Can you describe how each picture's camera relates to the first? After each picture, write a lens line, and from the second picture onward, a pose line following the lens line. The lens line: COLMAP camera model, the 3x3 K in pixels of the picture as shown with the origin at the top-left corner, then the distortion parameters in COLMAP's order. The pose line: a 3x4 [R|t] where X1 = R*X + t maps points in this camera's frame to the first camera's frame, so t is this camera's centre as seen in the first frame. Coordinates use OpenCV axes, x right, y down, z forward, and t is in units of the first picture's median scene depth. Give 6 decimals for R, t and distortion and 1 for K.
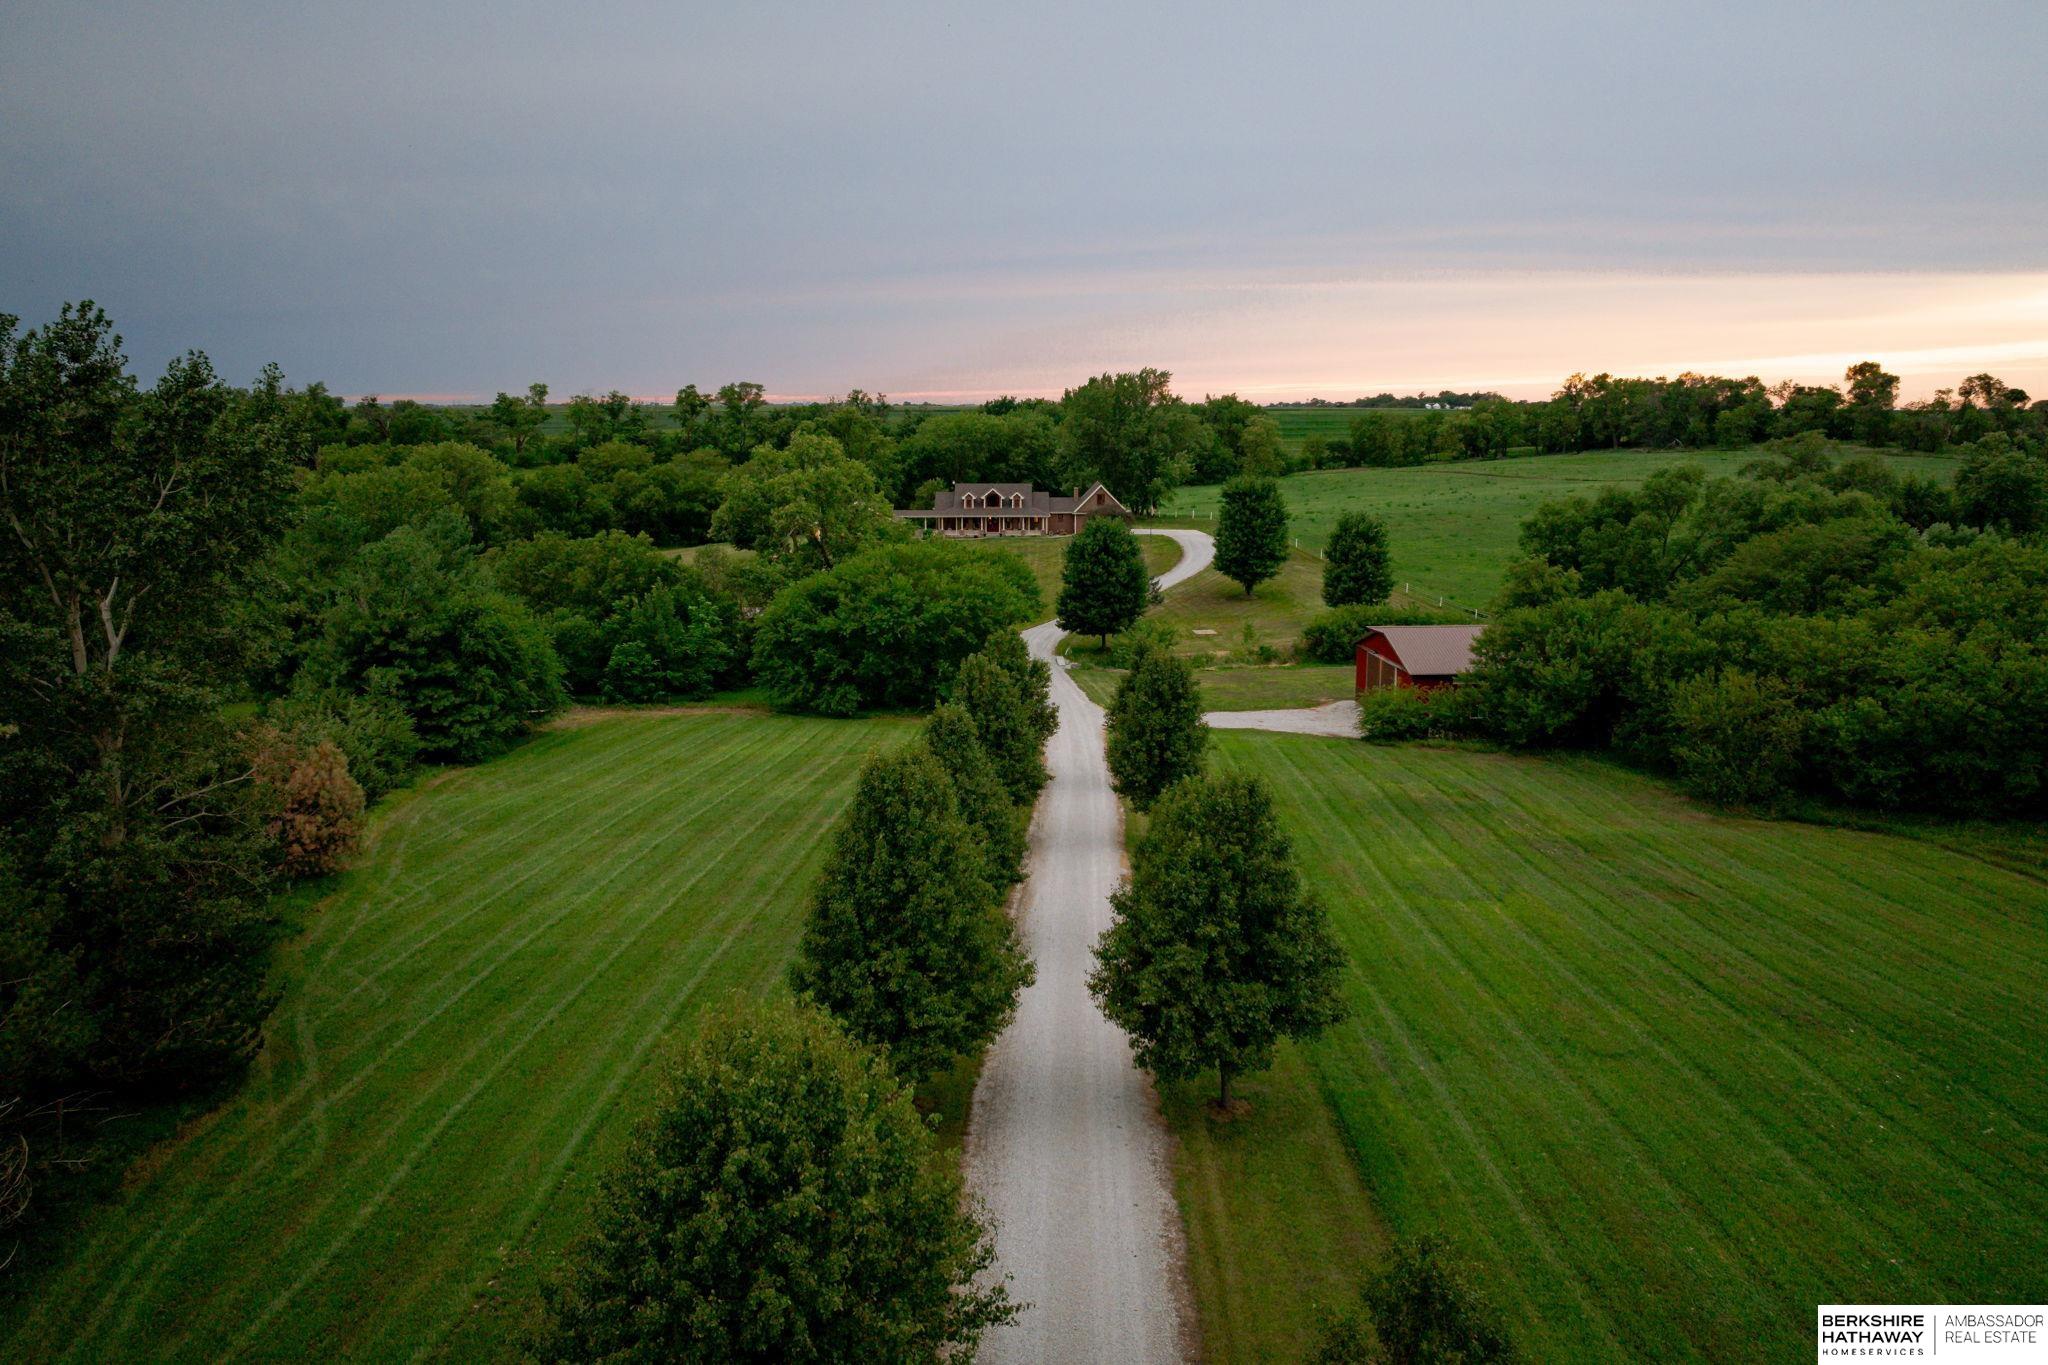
lens RADIAL K [[1443.8, 0, 1026.5], [0, 1443.8, 676.0], [0, 0, 1]] dist [-0.040982, 0.007540]
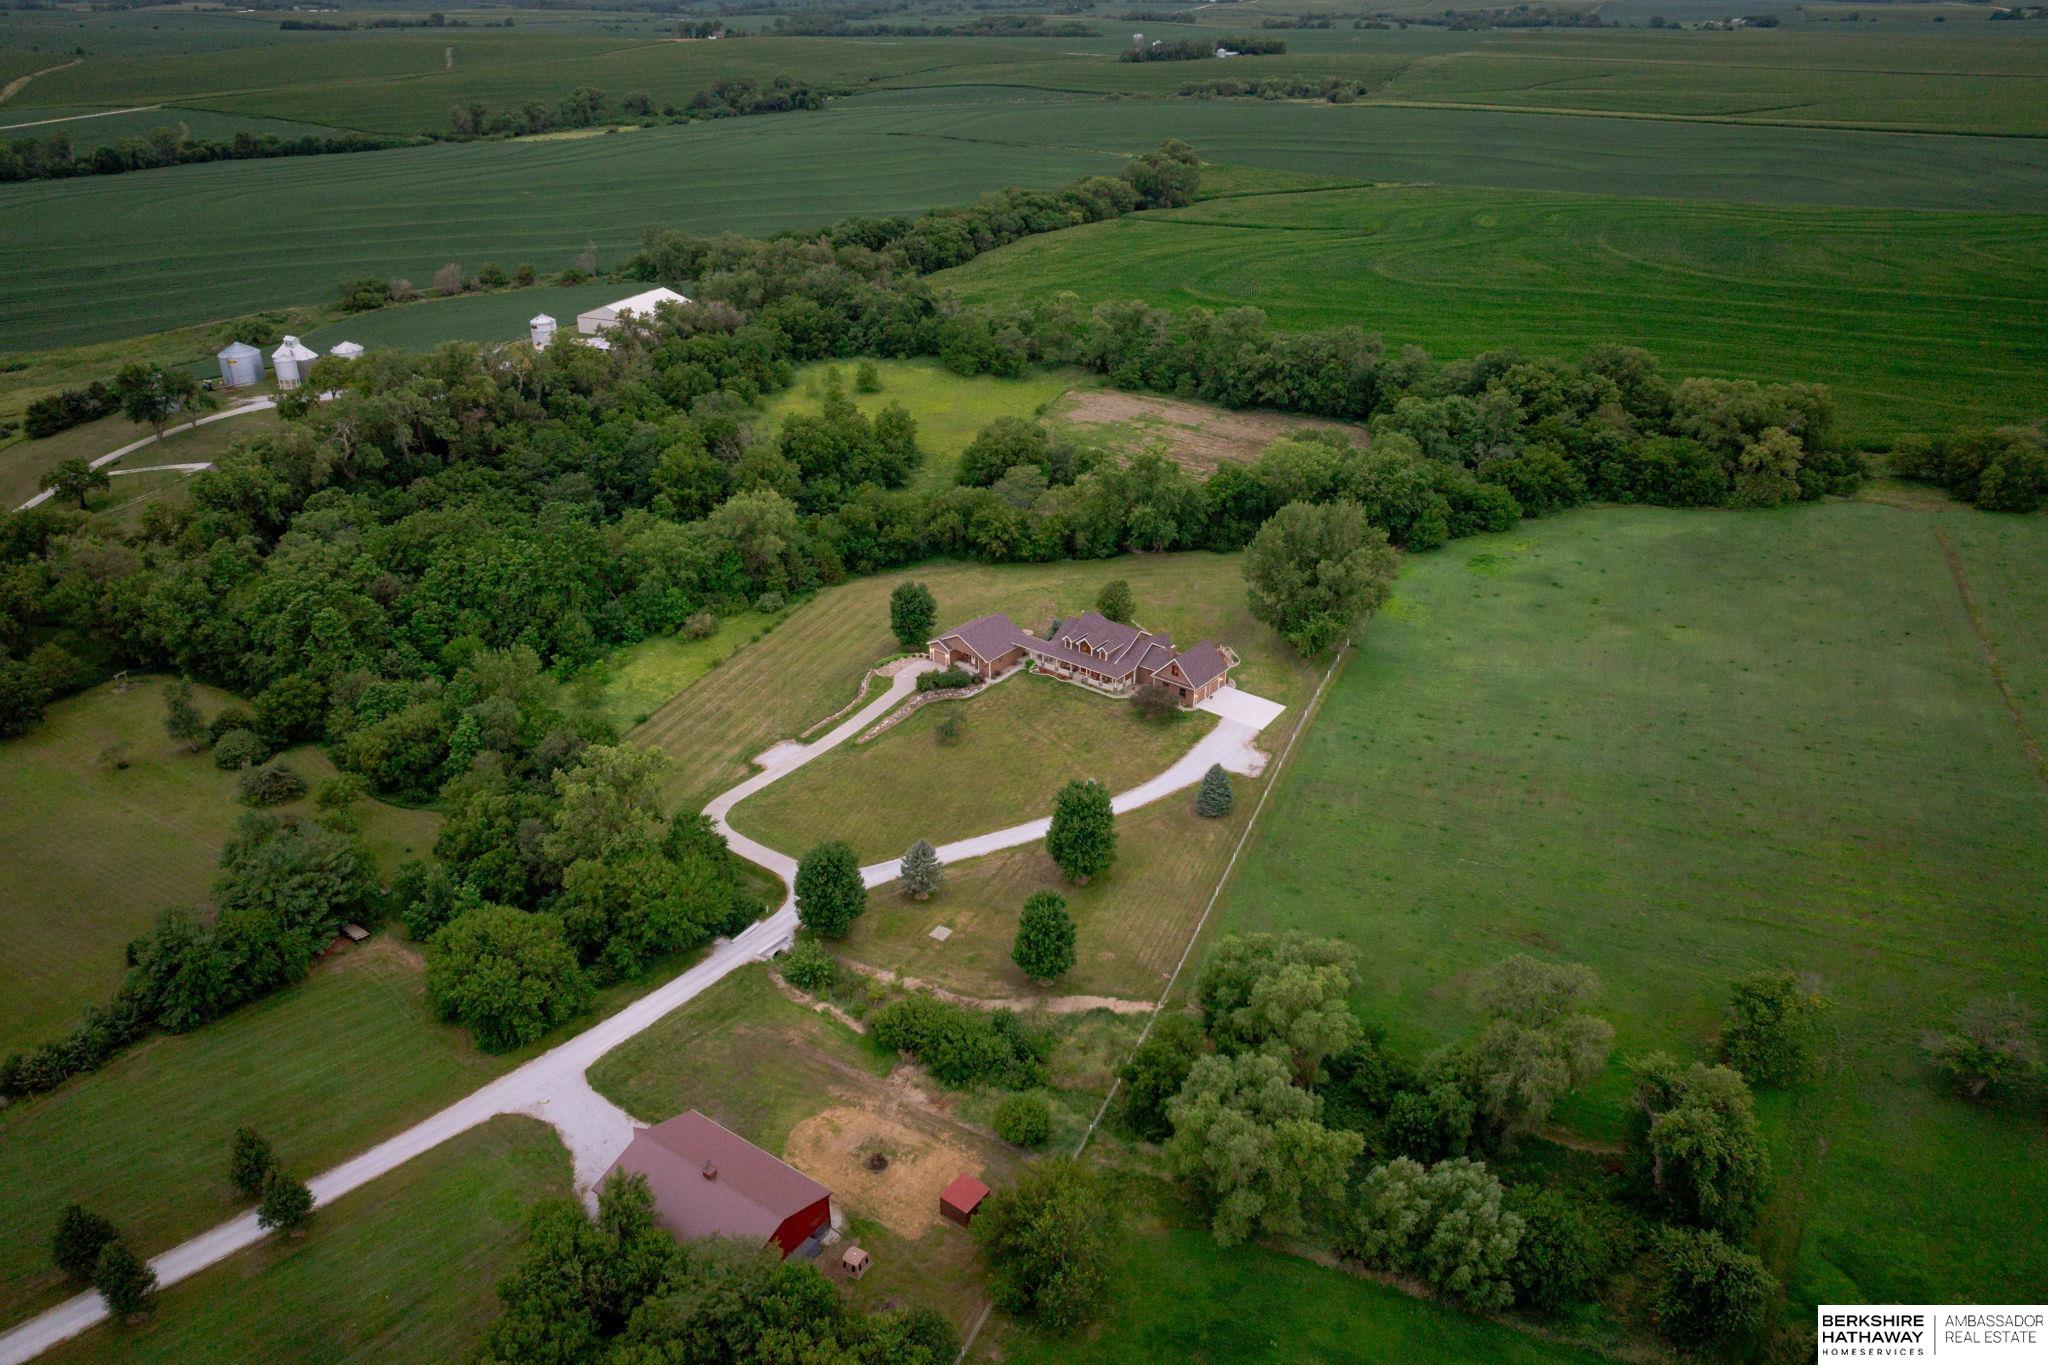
lens RADIAL K [[1443.8, 0, 1032.1], [0, 1443.8, 672.9], [0, 0, 1]] dist [-0.040982, 0.007540]
pose [[0.777228, 0.282114, -0.562431, 0.419301], [-0.114817, 0.942436, 0.314057, -0.326656], [0.618655, -0.179517, 0.764879, 0.089565]]
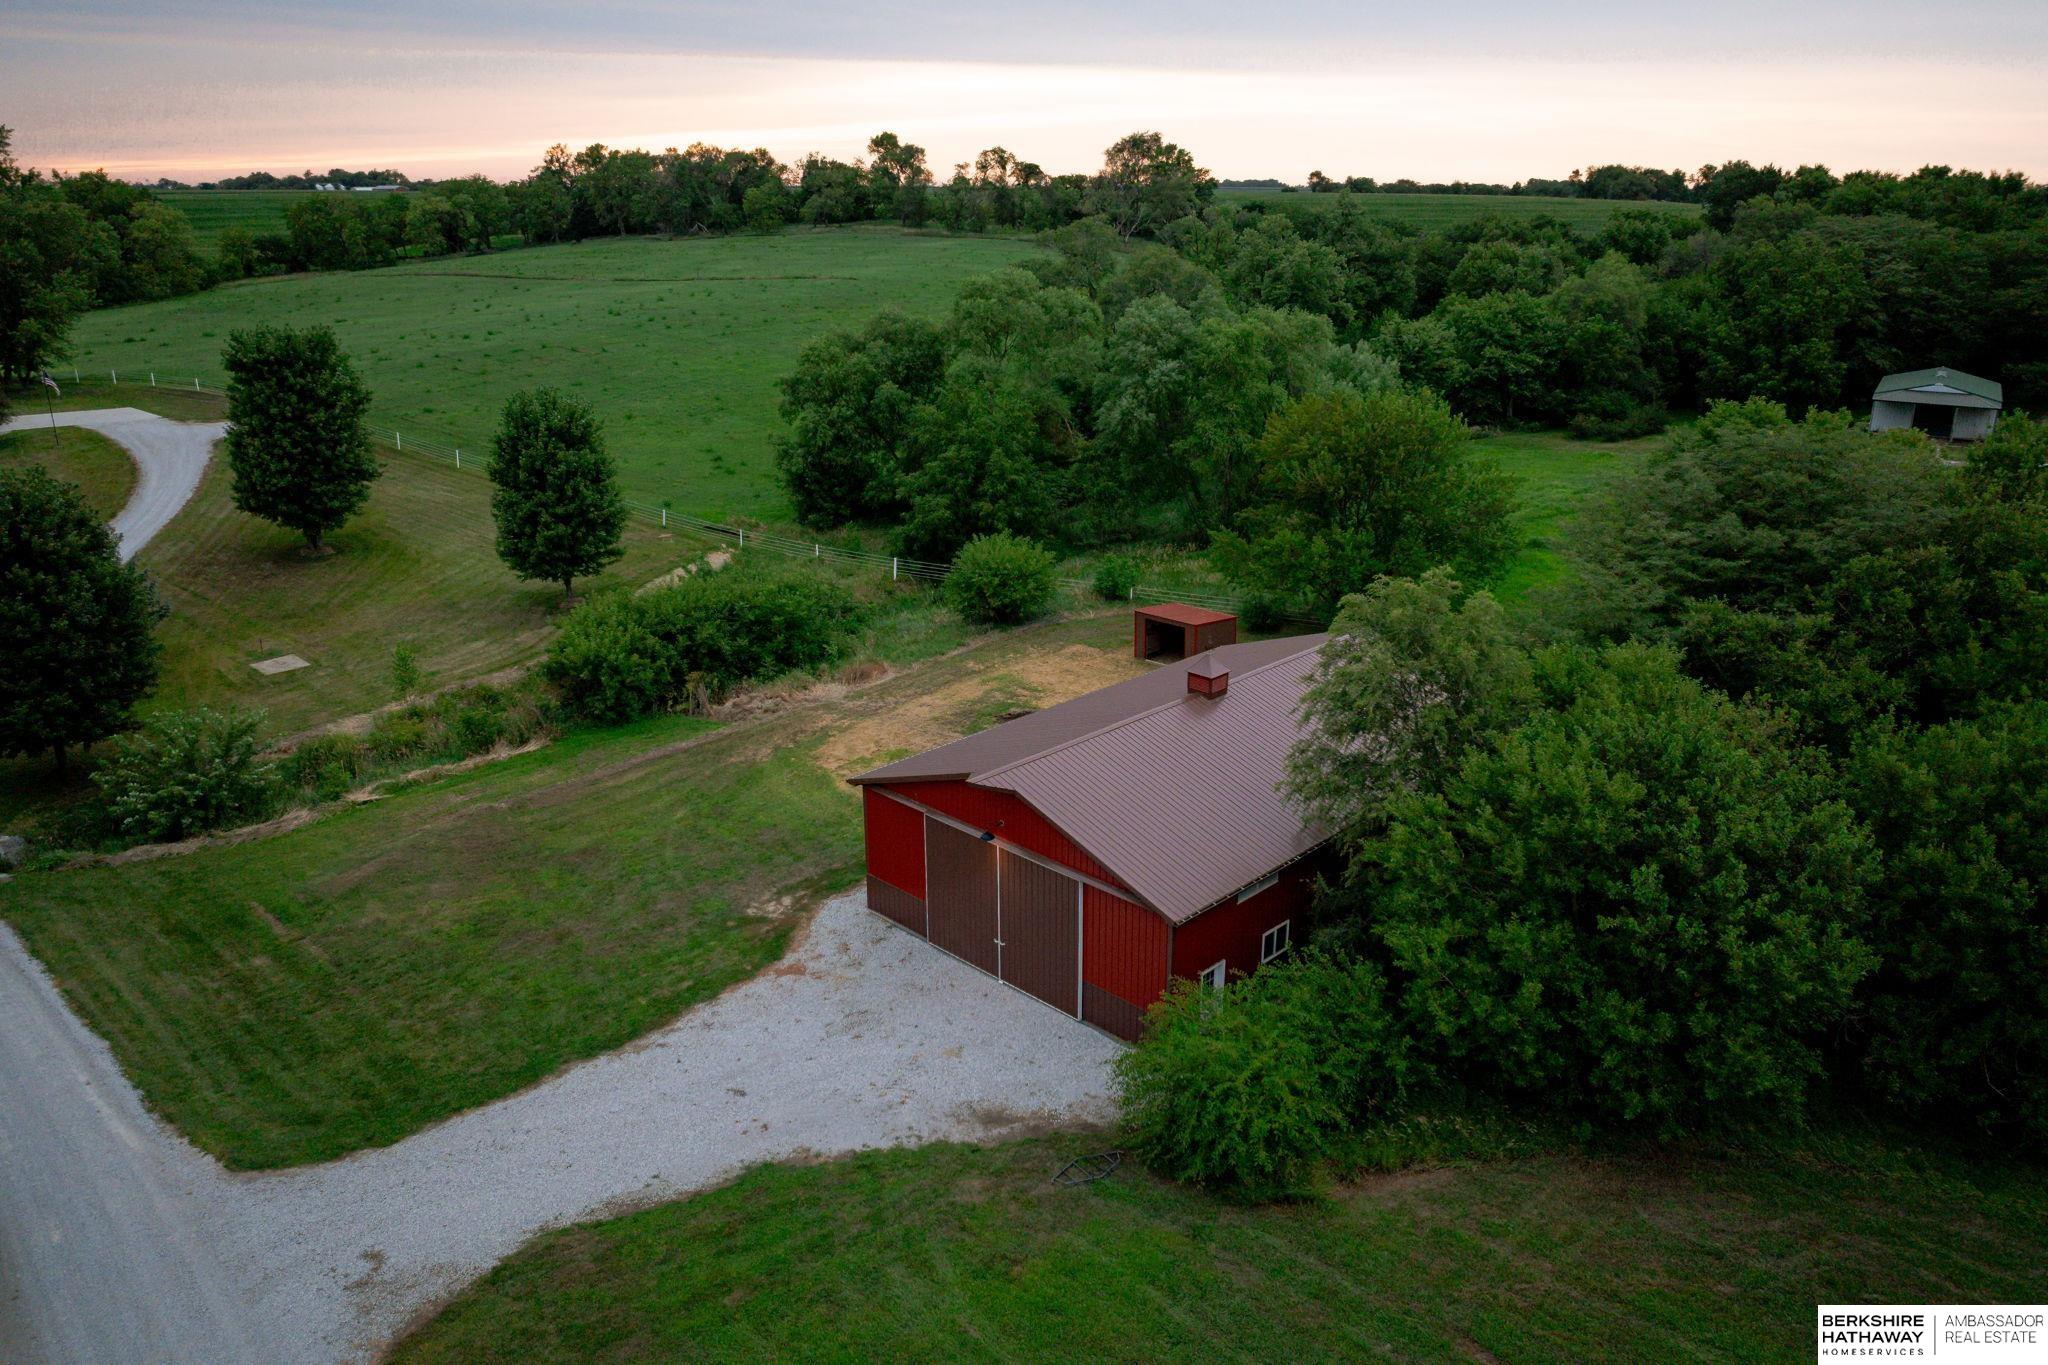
lens RADIAL K [[1443.8, 0, 1027.0], [0, 1443.8, 676.5], [0, 0, 1]] dist [-0.040982, 0.007540]
pose [[0.751011, -0.210345, 0.625889, 0.004806], [0.117540, 0.975350, 0.186752, -0.046222], [-0.649743, -0.066686, 0.757223, 0.246107]]
